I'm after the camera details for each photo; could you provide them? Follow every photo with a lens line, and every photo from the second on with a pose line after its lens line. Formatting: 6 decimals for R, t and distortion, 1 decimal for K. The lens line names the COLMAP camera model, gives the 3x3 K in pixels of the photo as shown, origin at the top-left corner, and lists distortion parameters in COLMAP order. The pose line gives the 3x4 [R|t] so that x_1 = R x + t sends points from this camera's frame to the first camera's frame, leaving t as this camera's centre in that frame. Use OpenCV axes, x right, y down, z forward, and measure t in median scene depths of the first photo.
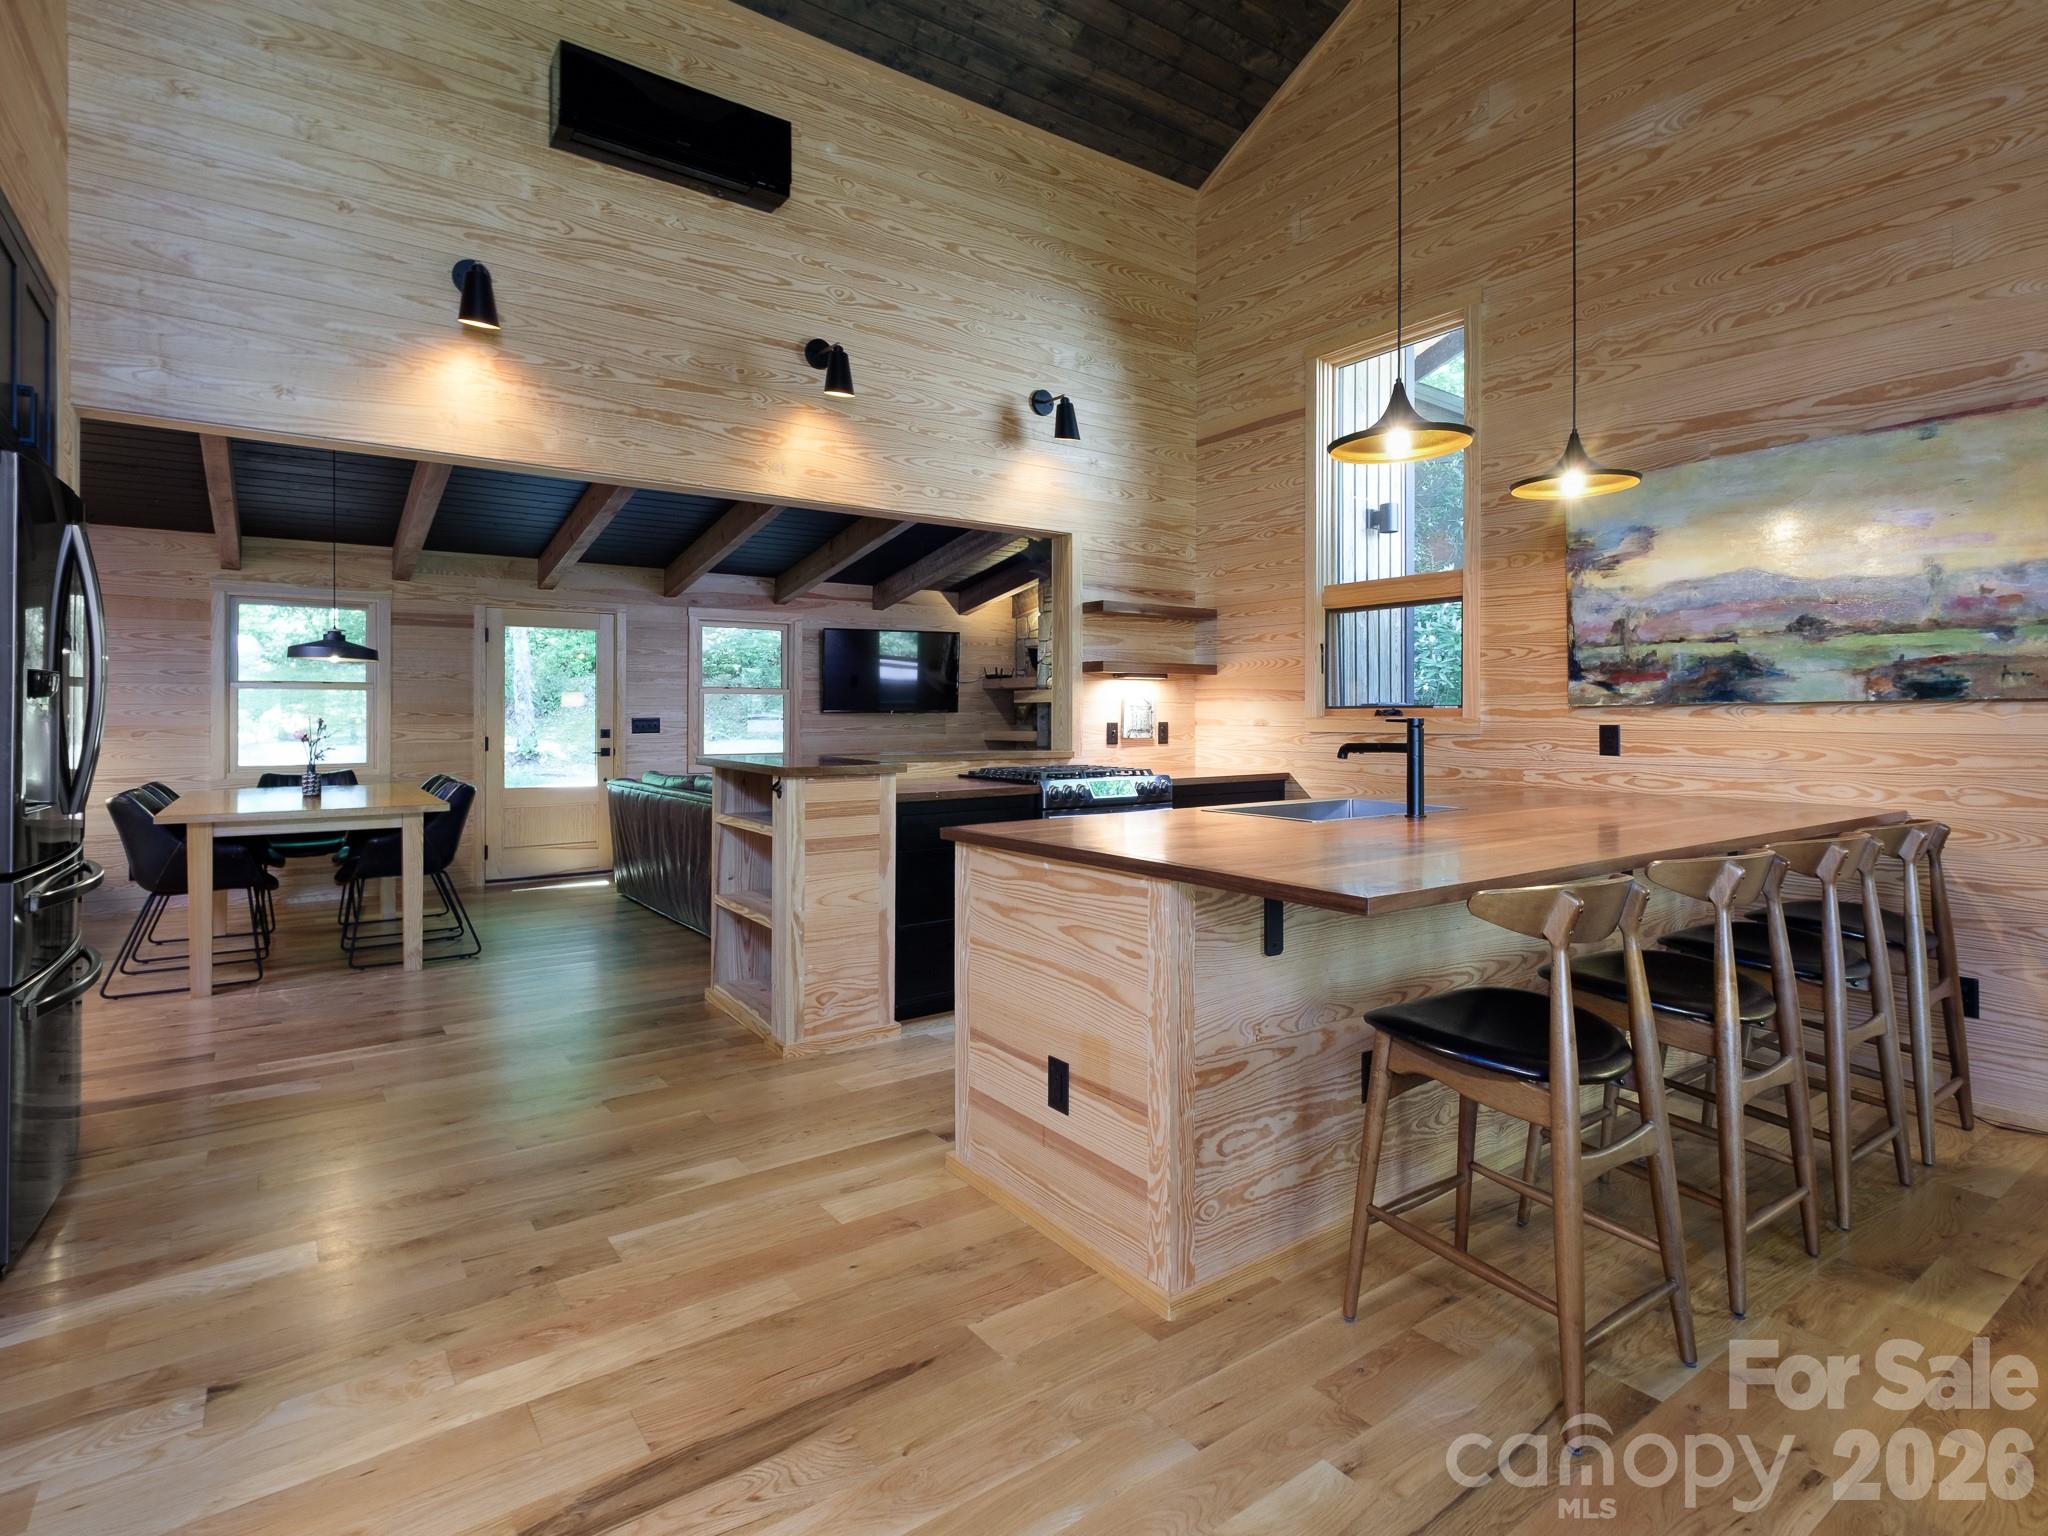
lens RADIAL K [[1043.7, 0, 1024.6], [0, 1043.7, 714.1], [0, 0, 1]] dist [0.004884, -0.000686]
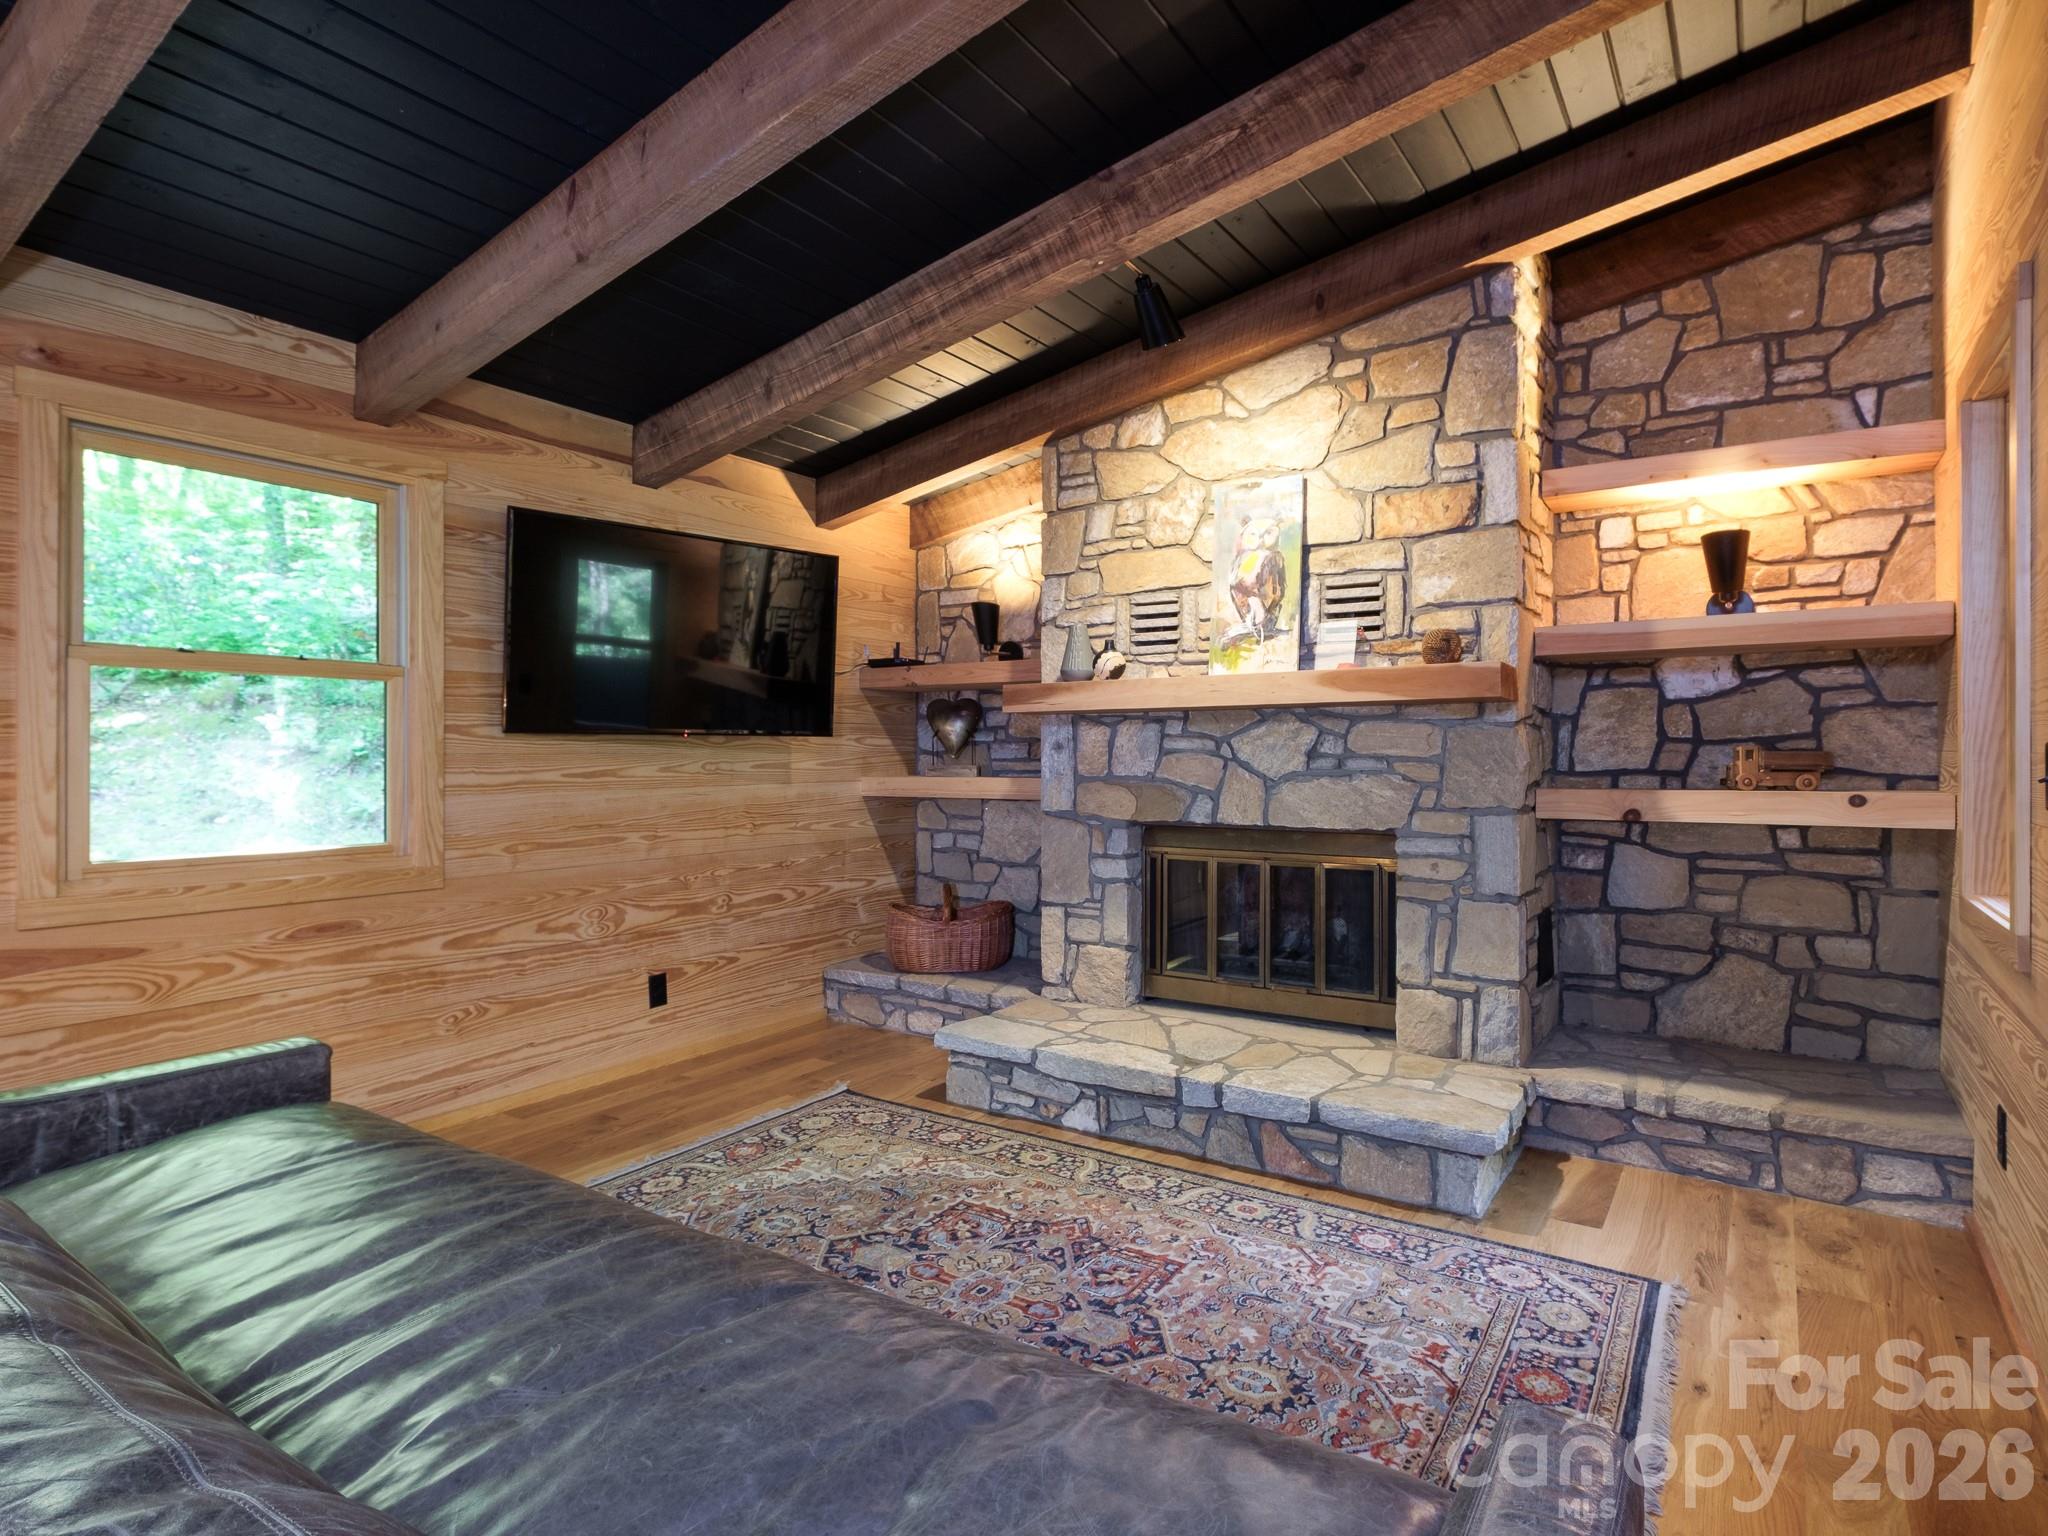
lens RADIAL K [[1043.7, 0, 1035.3], [0, 1043.7, 755.6], [0, 0, 1]] dist [0.004884, -0.000686]
pose [[0.937082, -0.001188, 0.349107, -0.322320], [0.000811, 0.999999, 0.001228, 0.014209], [-0.349108, -0.000868, 0.937082, 1.284375]]
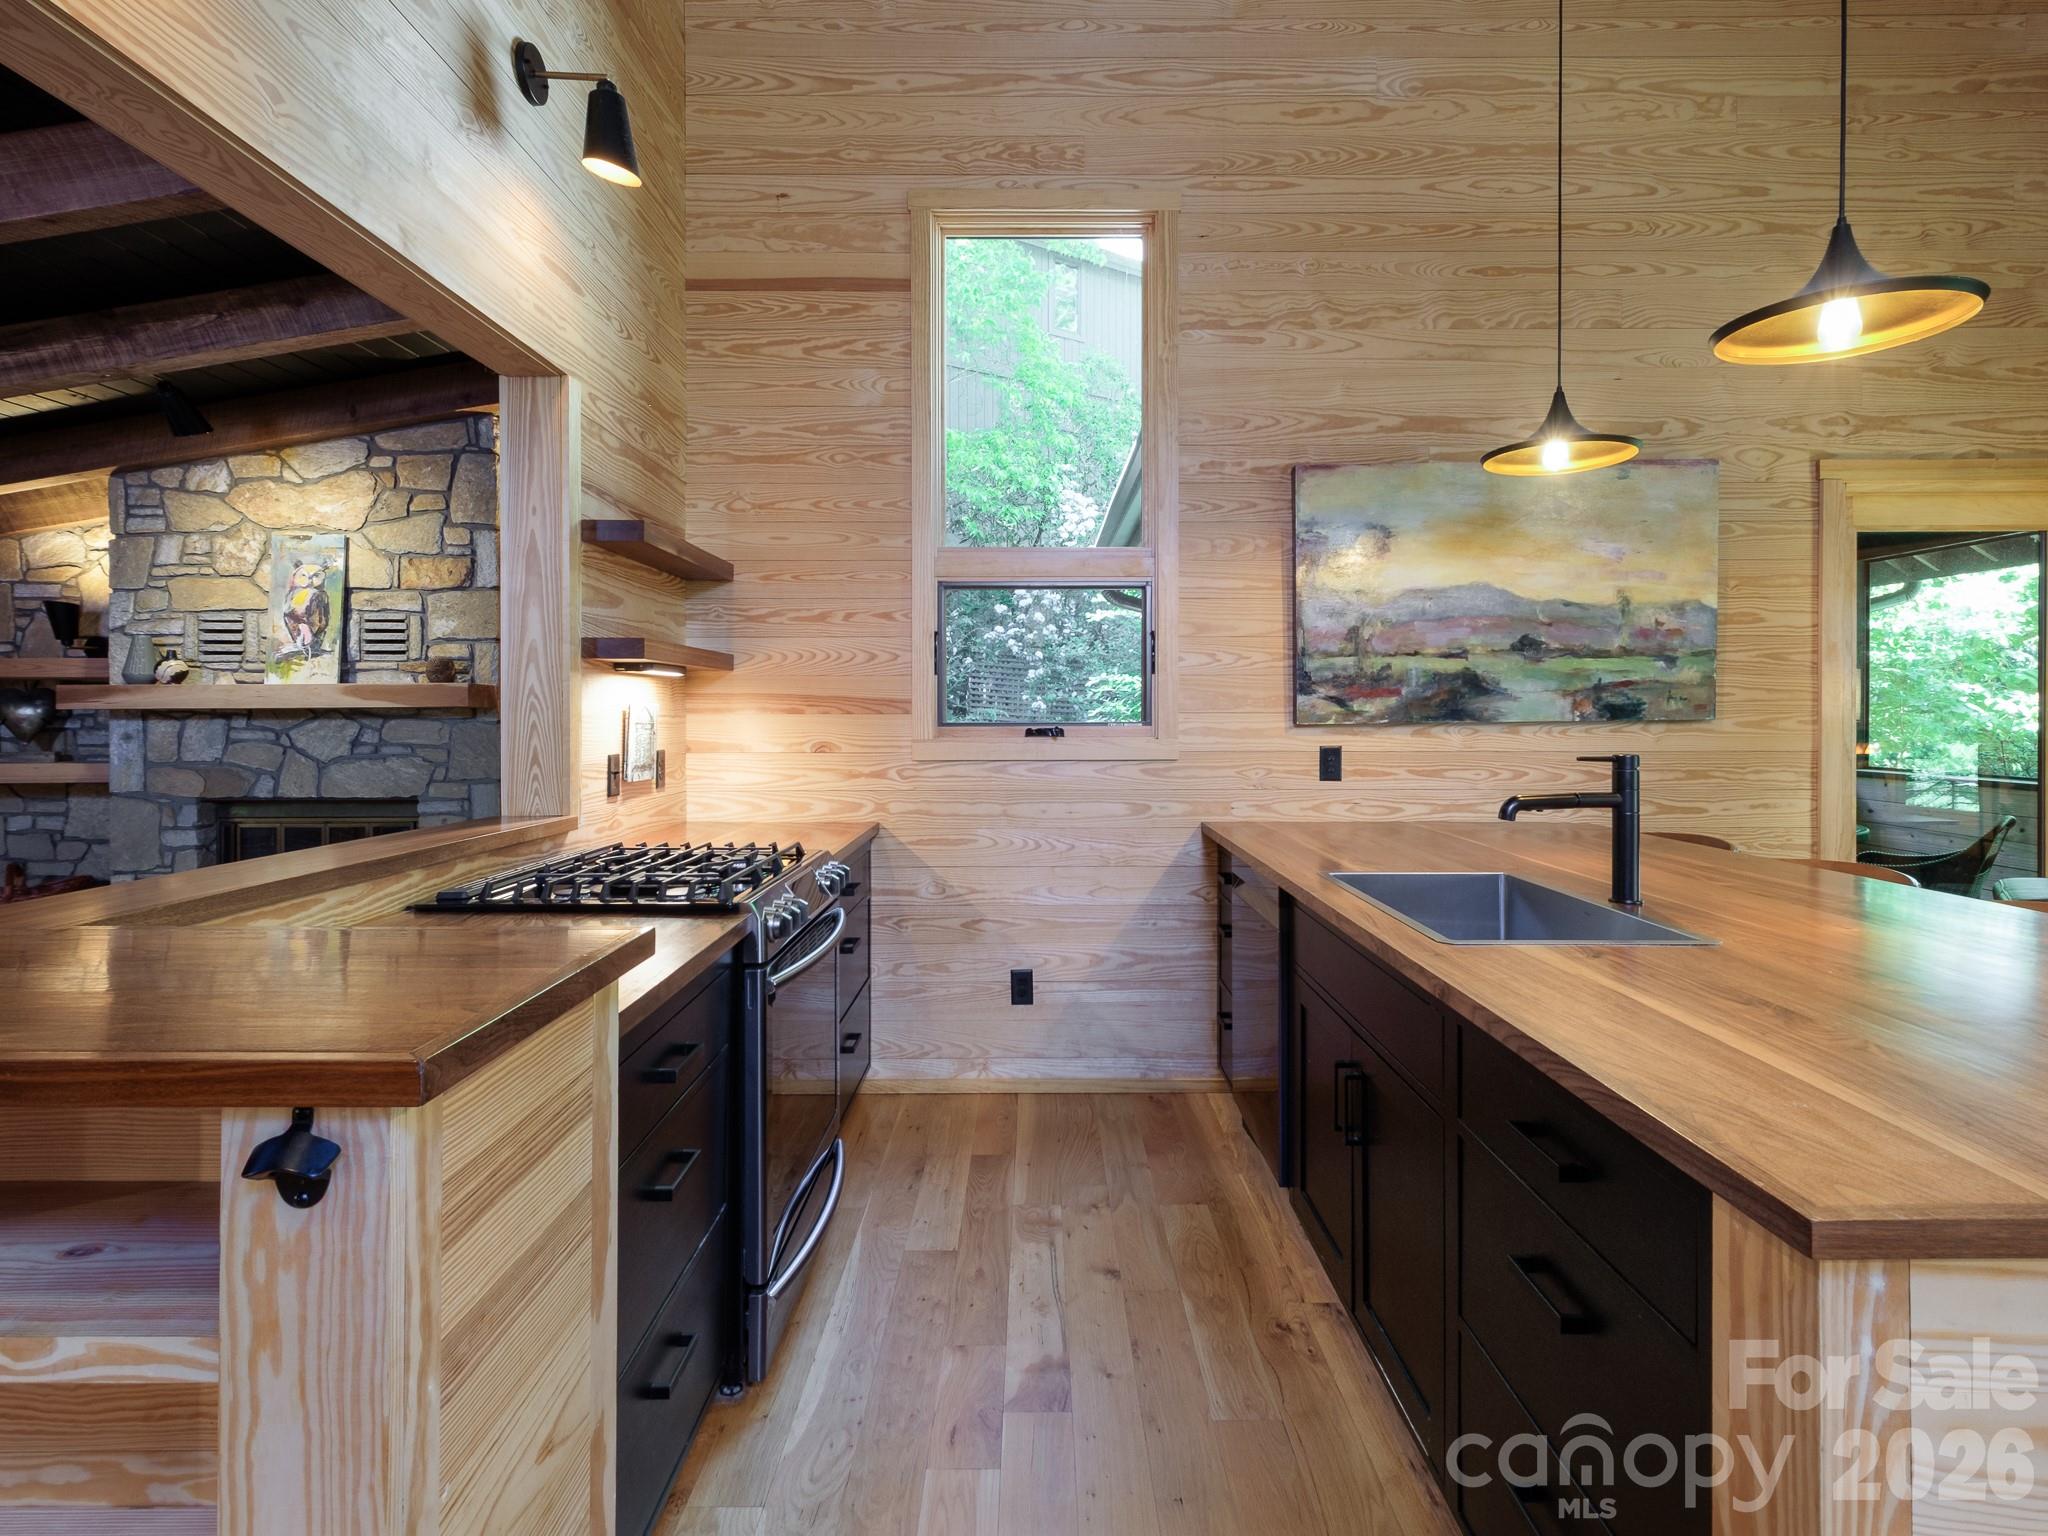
lens RADIAL K [[1043.7, 0, 1034.2], [0, 1043.7, 721.8], [0, 0, 1]] dist [0.004884, -0.000686]
pose [[0.583263, -0.008842, 0.812235, -0.312252], [0.000863, 0.999947, 0.010266, -0.020220], [-0.812283, -0.005287, 0.583240, 0.725326]]
